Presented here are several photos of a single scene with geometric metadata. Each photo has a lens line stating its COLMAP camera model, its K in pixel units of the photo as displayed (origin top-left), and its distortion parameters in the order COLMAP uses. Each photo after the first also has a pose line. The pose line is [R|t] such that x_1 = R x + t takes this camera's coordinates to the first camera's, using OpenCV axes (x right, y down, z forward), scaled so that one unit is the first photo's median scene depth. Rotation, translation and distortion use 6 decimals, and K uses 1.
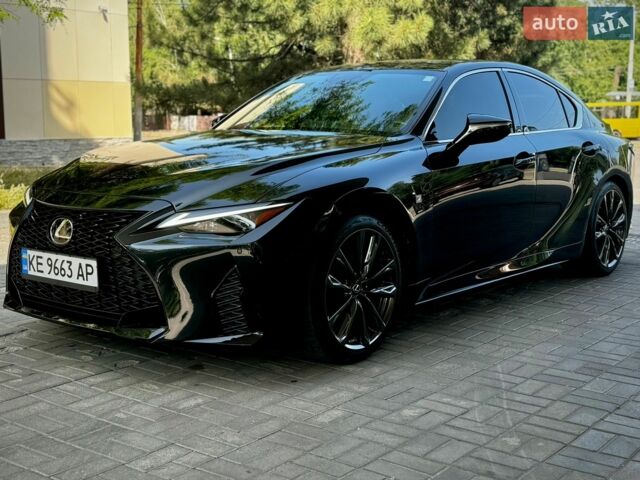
lens RADIAL K [[902.5, 0, 353.4], [0, 902.5, 239.9], [0, 0, 1]] dist [0.142772, -0.072158]
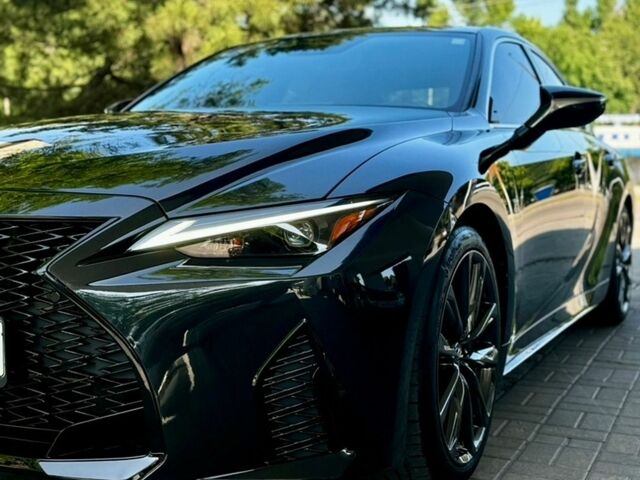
lens RADIAL K [[902.5, 0, 353.4], [0, 902.5, 239.9], [0, 0, 1]] dist [0.142772, -0.072158]
pose [[0.972420, -0.013219, 0.232861, -0.194610], [0.027083, 0.998039, -0.056442, 0.011452], [-0.231658, 0.061192, 0.970871, 0.440708]]
